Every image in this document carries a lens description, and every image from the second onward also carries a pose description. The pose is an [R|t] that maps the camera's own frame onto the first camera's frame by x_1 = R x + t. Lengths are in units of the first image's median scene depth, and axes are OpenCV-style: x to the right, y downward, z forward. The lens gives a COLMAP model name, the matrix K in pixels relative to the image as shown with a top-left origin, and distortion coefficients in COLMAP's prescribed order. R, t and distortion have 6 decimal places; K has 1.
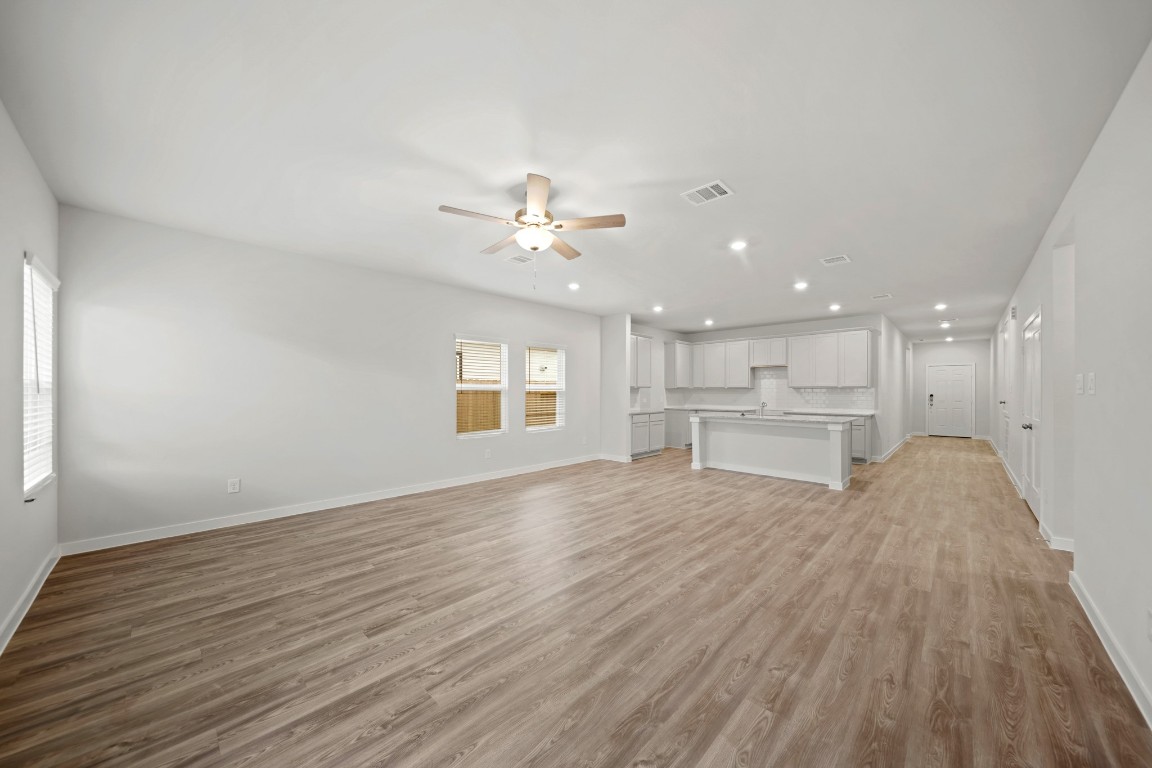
lens RADIAL K [[403.7, 0, 577.9], [0, 403.7, 388.7], [0, 0, 1]] dist [-0.001100, -0.000149]
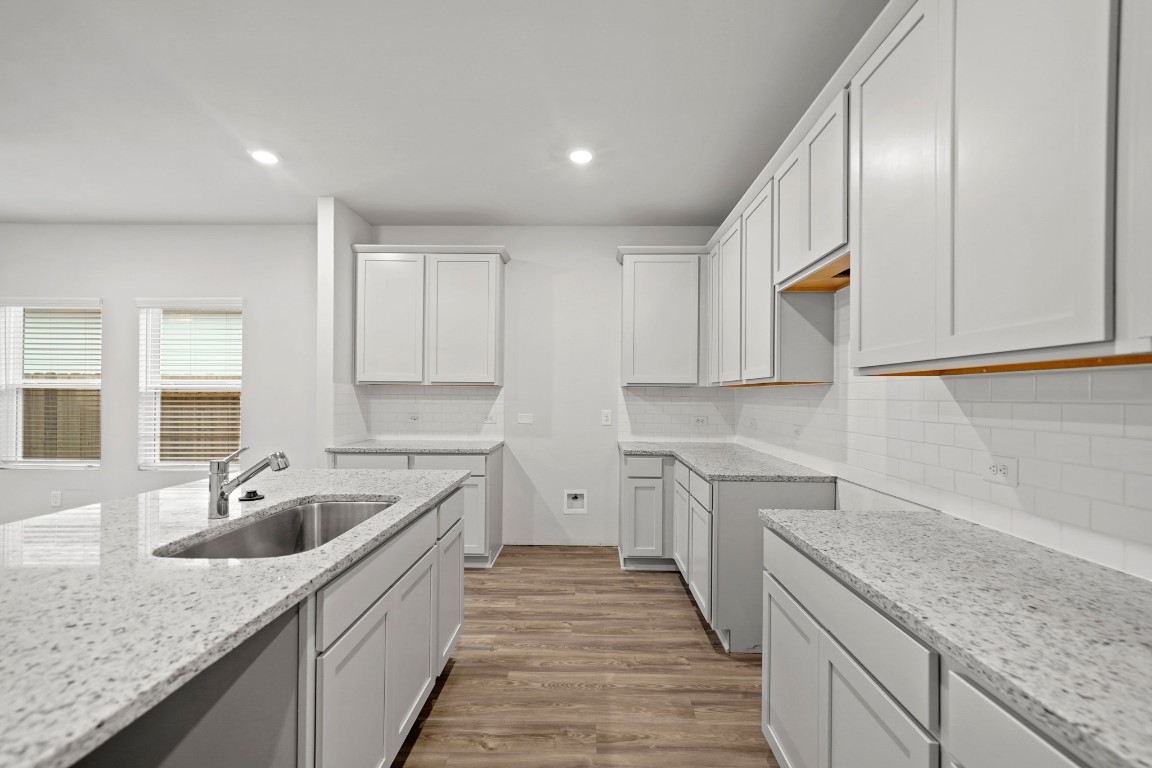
lens RADIAL K [[515.1, 0, 581.1], [0, 515.1, 395.9], [0, 0, 1]] dist [0.002461, 0.000224]
pose [[0.684733, 0.007002, -0.728761, 0.849167], [-0.002312, 0.999970, 0.007435, 0.006417], [0.728791, -0.003407, 0.684728, 1.057679]]
